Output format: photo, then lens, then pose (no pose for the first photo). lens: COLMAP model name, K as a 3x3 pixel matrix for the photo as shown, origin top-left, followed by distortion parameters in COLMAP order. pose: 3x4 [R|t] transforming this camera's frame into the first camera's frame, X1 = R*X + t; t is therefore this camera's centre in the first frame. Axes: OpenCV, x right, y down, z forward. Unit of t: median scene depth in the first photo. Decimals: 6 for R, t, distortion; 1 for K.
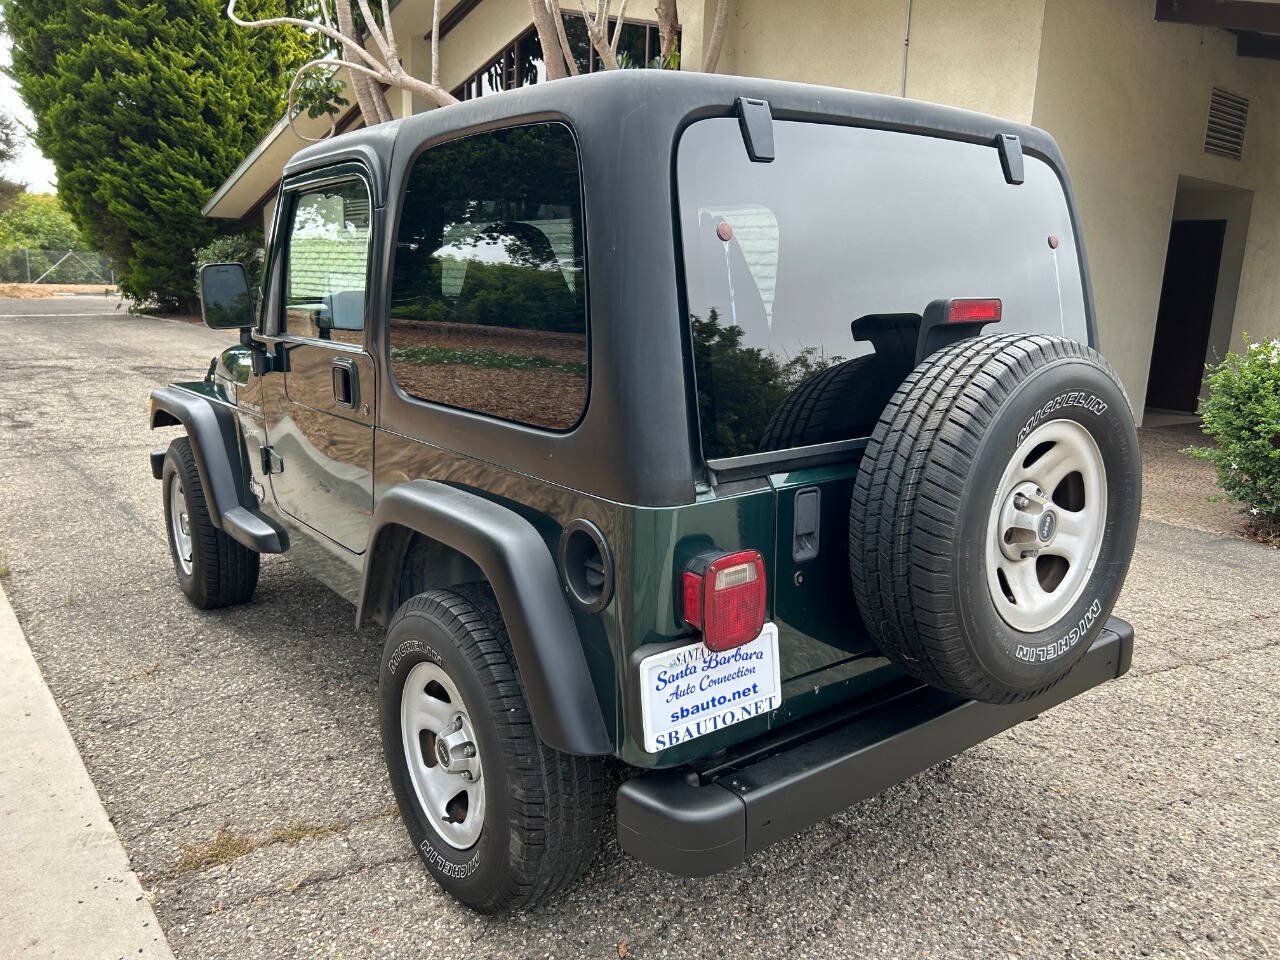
lens RADIAL K [[961.9, 0, 642.7], [0, 961.9, 484.9], [0, 0, 1]] dist [0.051659, -0.061515]
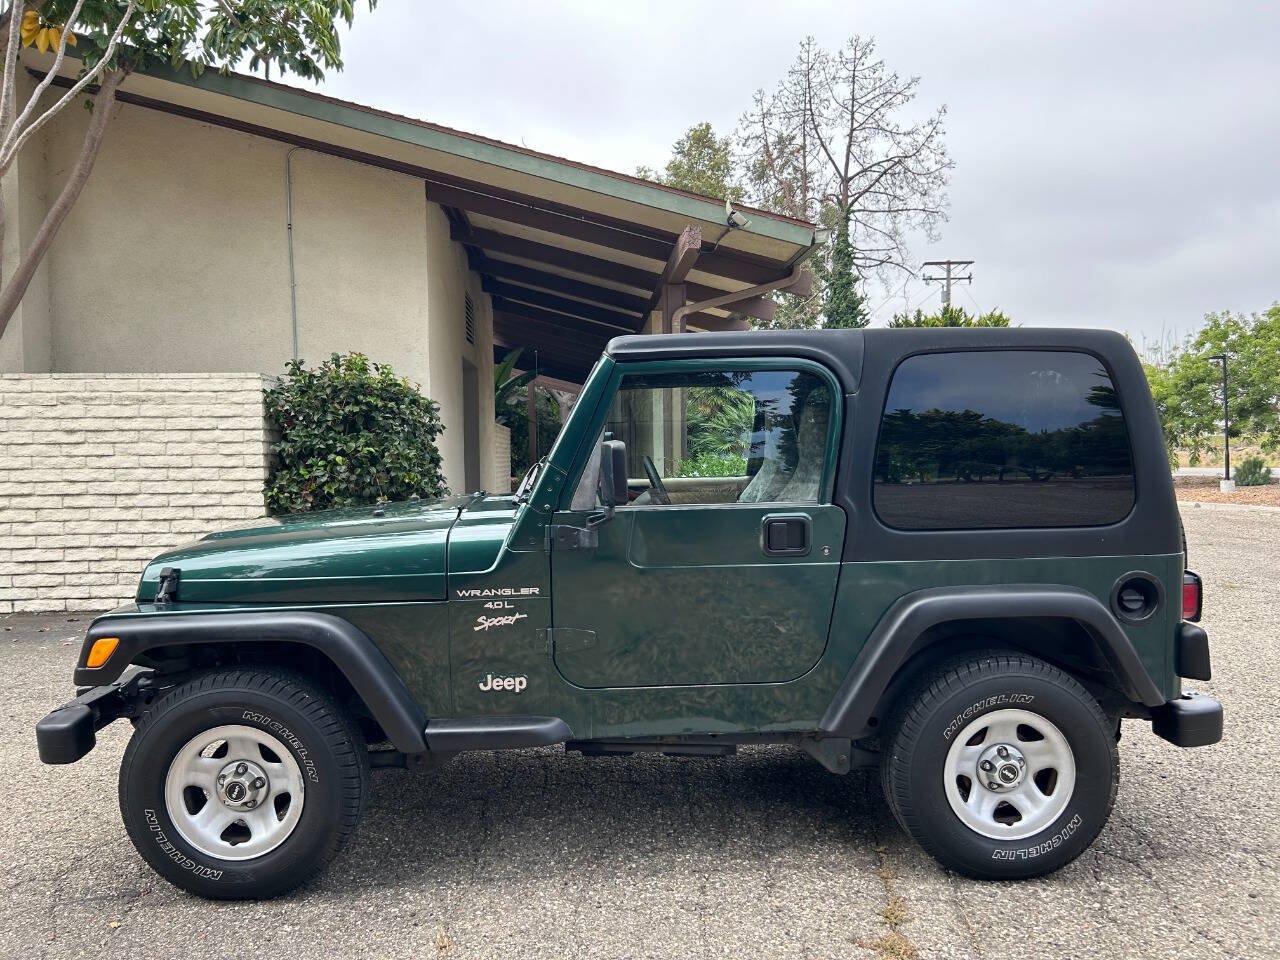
lens RADIAL K [[961.9, 0, 633.0], [0, 961.9, 486.2], [0, 0, 1]] dist [0.051659, -0.061515]
pose [[0.575429, -0.069590, 0.814886, -1.562169], [0.196985, 0.978834, -0.055509, -0.151717], [-0.793775, 0.192461, 0.576957, 0.515450]]
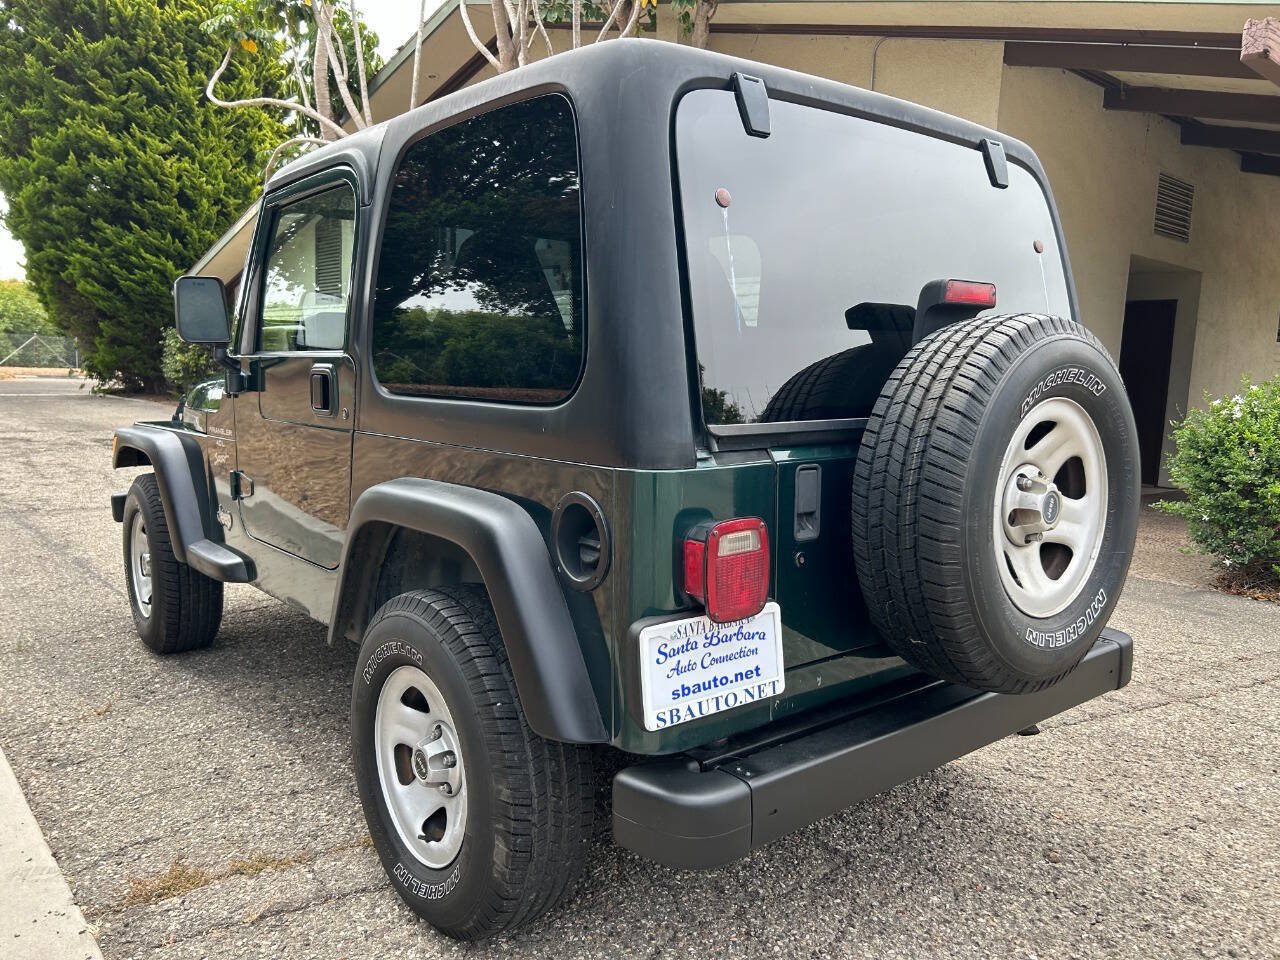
lens RADIAL K [[961.9, 0, 645.5], [0, 961.9, 484.0], [0, 0, 1]] dist [0.051659, -0.061515]
pose [[0.999321, 0.001683, 0.036794, -0.022826], [0.001702, 0.995780, -0.091760, 0.089335], [-0.036793, 0.091760, 0.995101, 0.033376]]
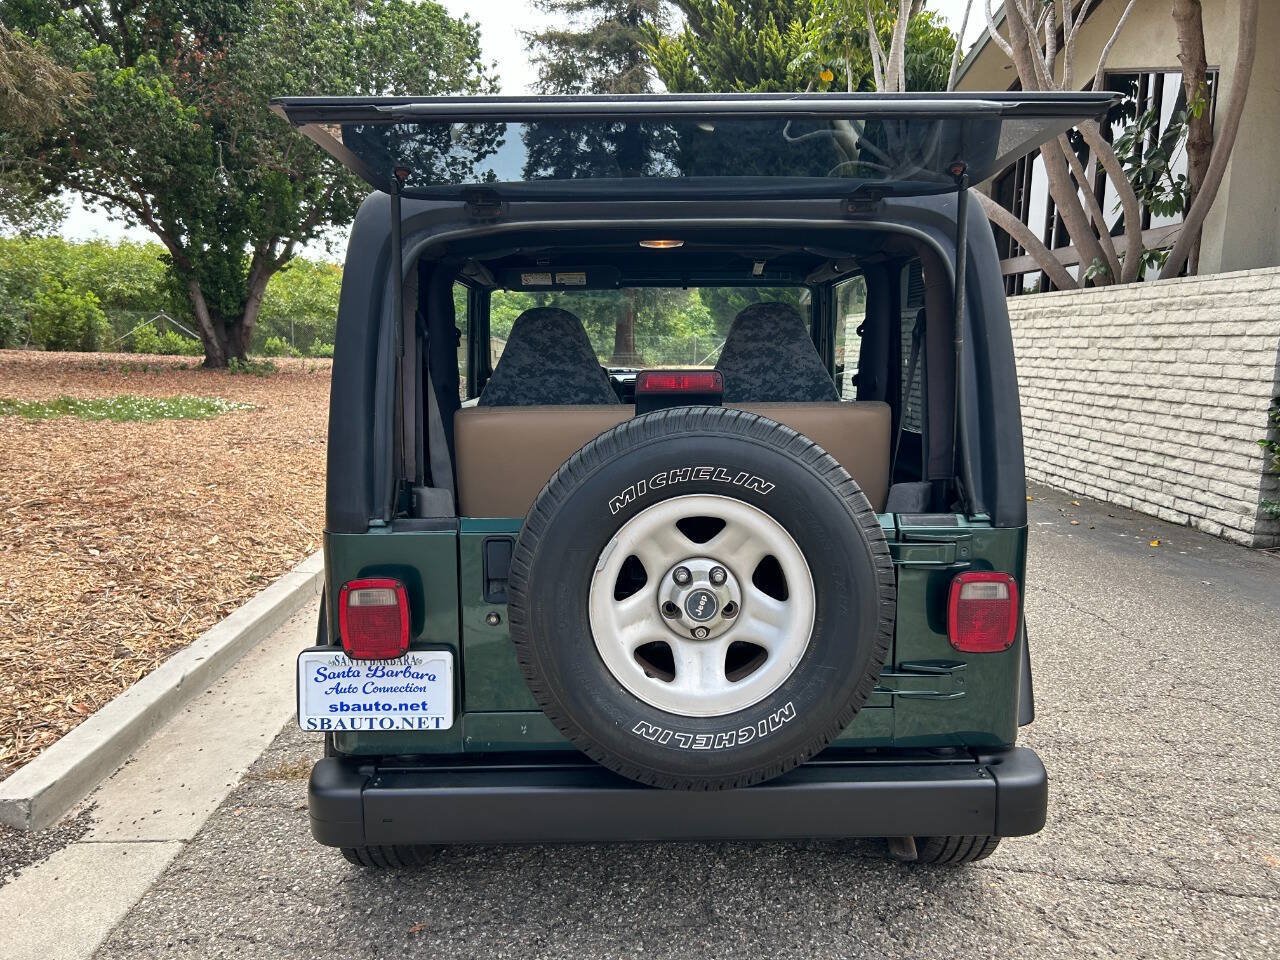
lens RADIAL K [[961.9, 0, 636.3], [0, 961.9, 485.2], [0, 0, 1]] dist [0.051659, -0.061515]
pose [[0.802734, 0.071072, -0.592087, 0.759043], [-0.118112, 0.992152, -0.041039, -0.023647], [0.584523, 0.102876, 0.804829, 0.156527]]
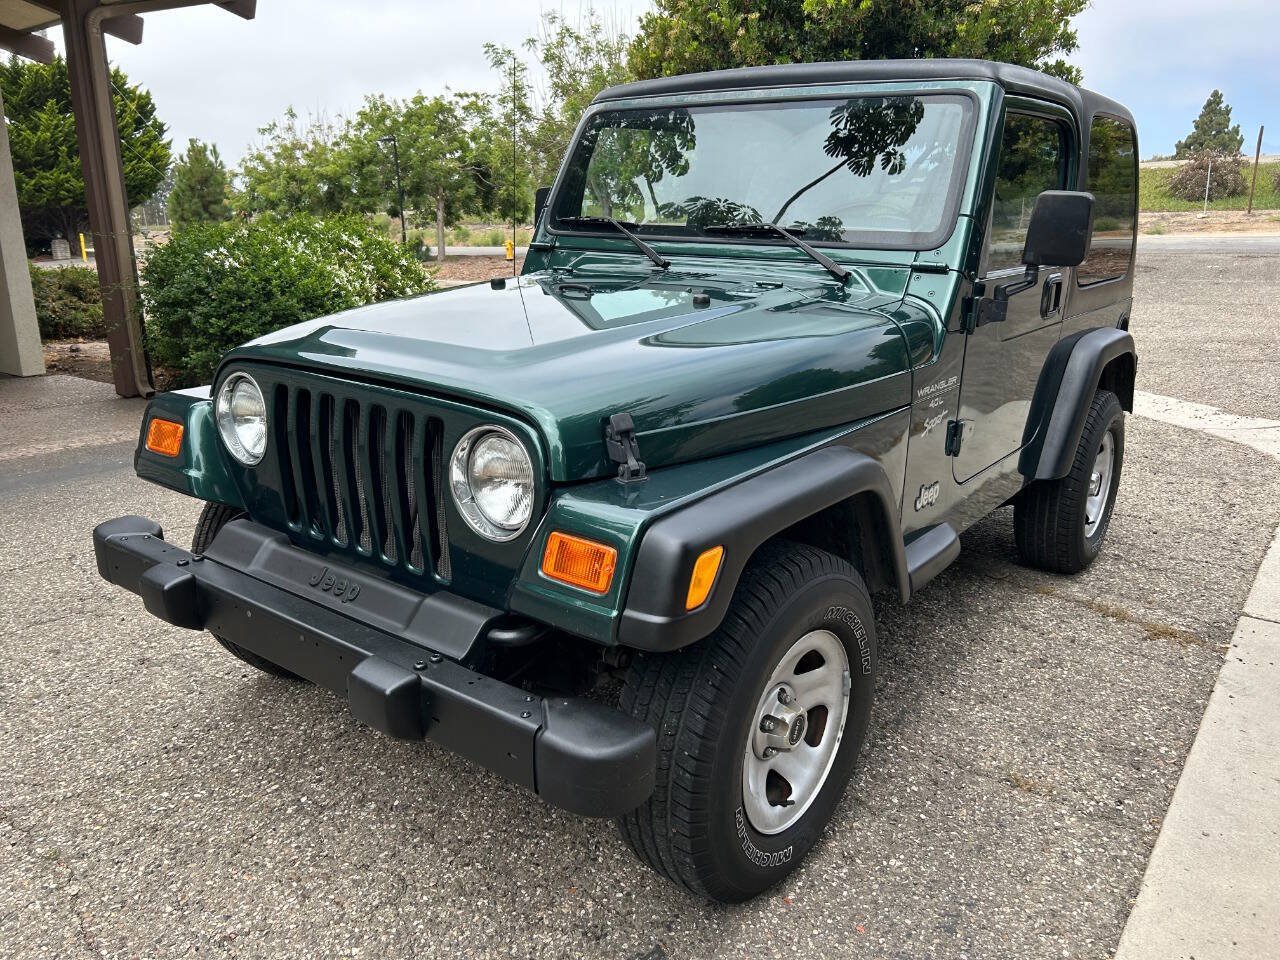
lens RADIAL K [[961.9, 0, 634.3], [0, 961.9, 485.5], [0, 0, 1]] dist [0.051659, -0.061515]
pose [[-0.253998, -0.282975, 0.924884, -1.528015], [0.194733, 0.921701, 0.335480, -0.441741], [-0.947399, 0.265317, -0.179006, 1.999436]]
